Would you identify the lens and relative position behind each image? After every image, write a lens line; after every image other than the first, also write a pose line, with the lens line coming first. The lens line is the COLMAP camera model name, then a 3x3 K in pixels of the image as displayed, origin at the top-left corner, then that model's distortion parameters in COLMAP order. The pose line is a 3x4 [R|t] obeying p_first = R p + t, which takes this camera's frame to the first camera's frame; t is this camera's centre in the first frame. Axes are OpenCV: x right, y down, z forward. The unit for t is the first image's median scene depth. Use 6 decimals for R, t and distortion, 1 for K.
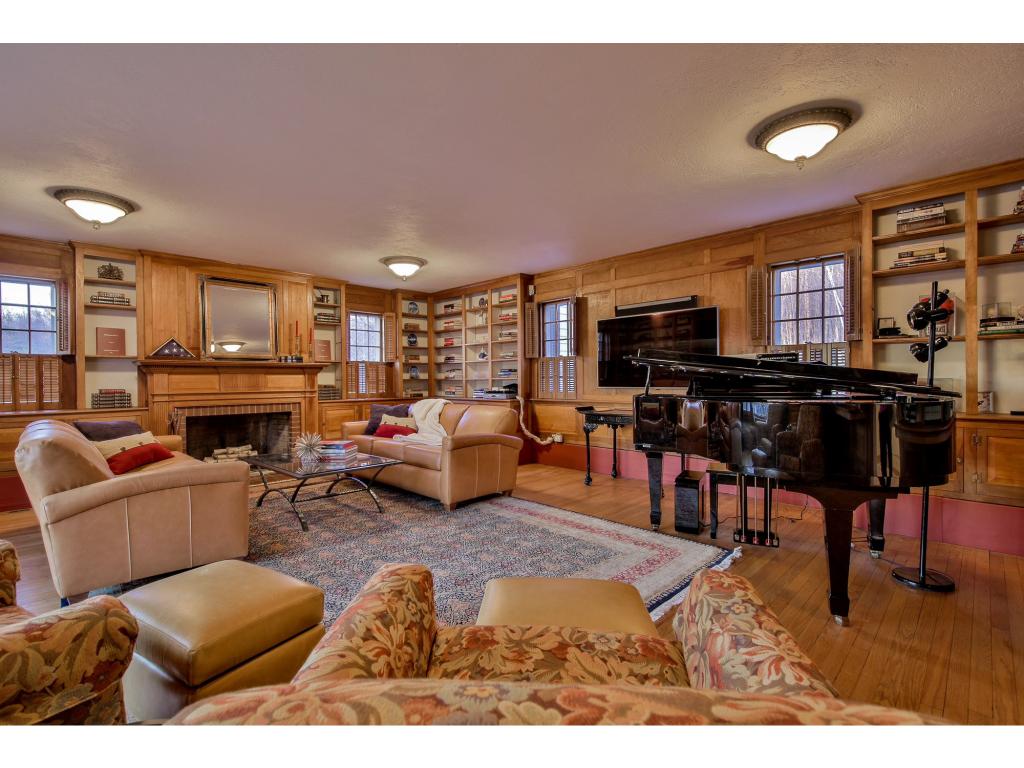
lens RADIAL K [[485.8, 0, 517.2], [0, 485.8, 381.1], [0, 0, 1]] dist [0.032314, -0.000180]
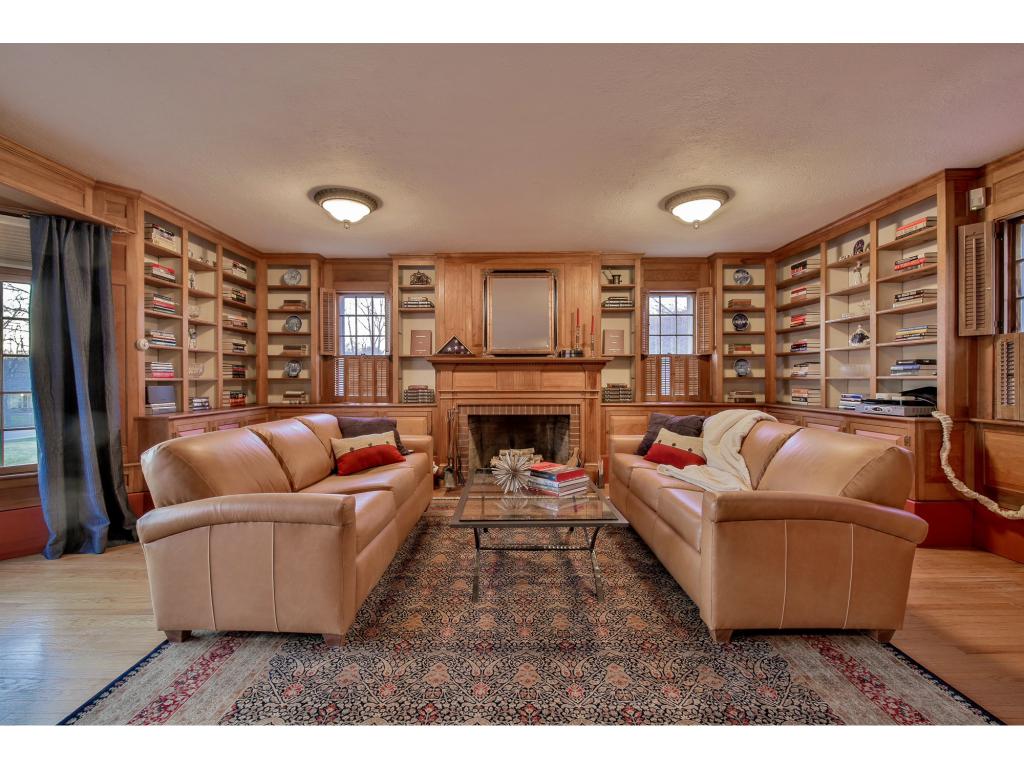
lens RADIAL K [[473.7, 0, 488.3], [0, 473.7, 379.6], [0, 0, 1]] dist [0.009636, -0.003008]
pose [[0.701602, 0.007210, -0.712533, 0.028002], [-0.006241, 0.999973, 0.003973, -0.002021], [0.712542, 0.001660, 0.701628, 0.312721]]
